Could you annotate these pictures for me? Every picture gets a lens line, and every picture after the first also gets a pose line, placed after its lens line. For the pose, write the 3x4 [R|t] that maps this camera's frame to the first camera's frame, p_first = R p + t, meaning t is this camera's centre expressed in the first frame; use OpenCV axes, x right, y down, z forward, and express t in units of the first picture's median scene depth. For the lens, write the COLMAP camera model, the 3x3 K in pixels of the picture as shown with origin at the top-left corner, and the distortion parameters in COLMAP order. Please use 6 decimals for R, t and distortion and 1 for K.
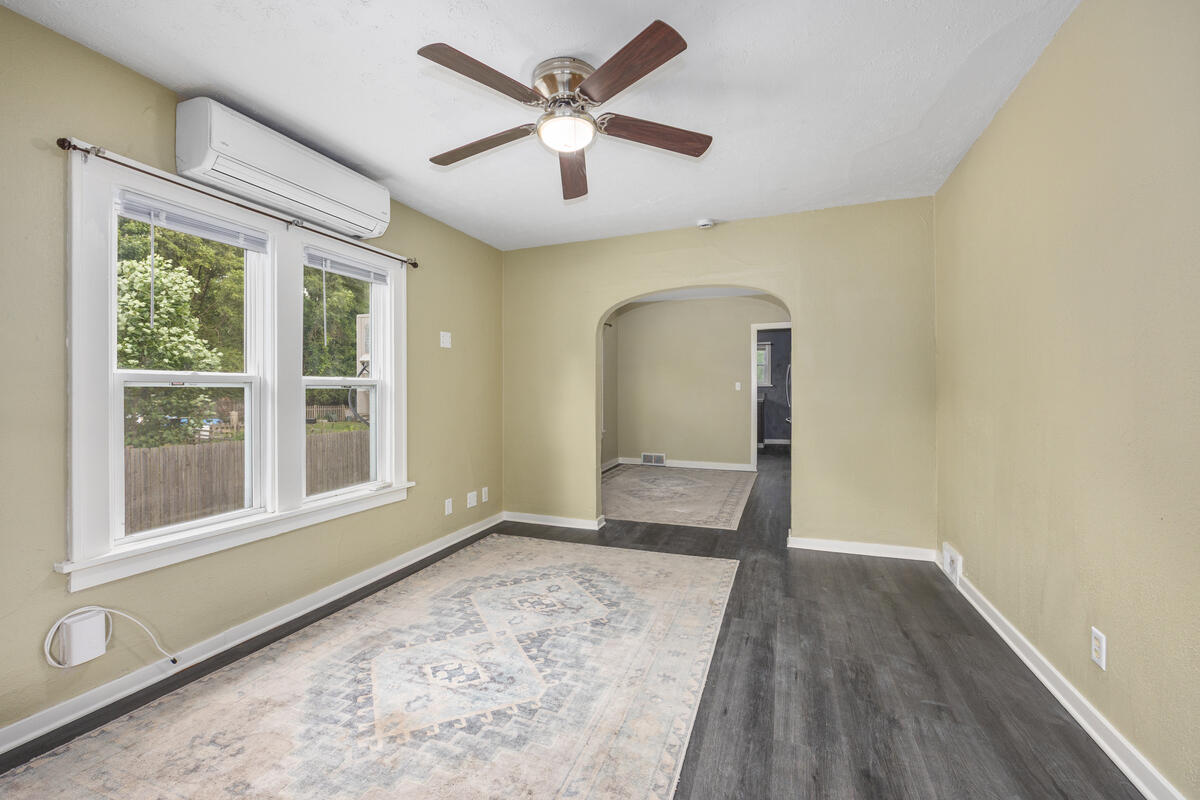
lens RADIAL K [[494.7, 0, 600.8], [0, 494.7, 398.6], [0, 0, 1]] dist [0.002480, 0.000231]
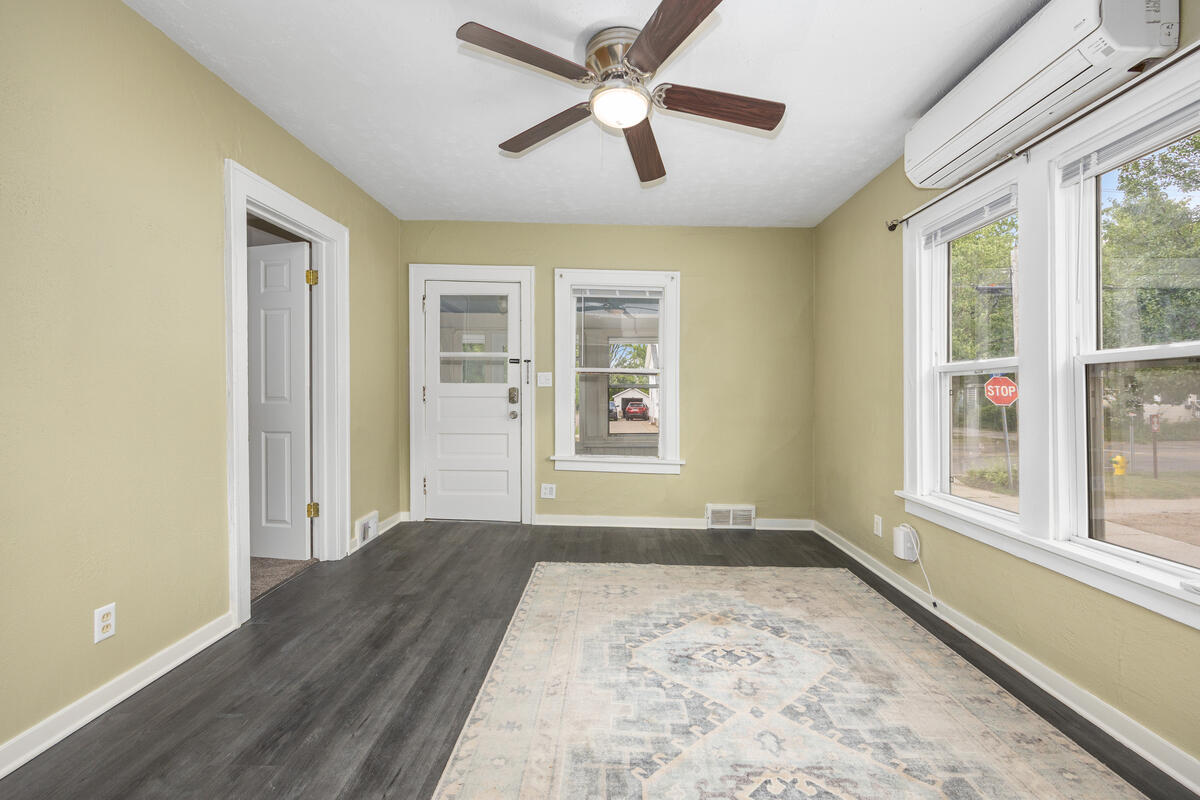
lens RADIAL K [[494.7, 0, 602.1], [0, 494.7, 390.8], [0, 0, 1]] dist [0.002480, 0.000231]
pose [[-0.943837, 0.005752, -0.330362, 0.270026], [0.003083, 0.999958, 0.008604, 0.004037], [0.330398, 0.007102, -0.943815, 1.775719]]
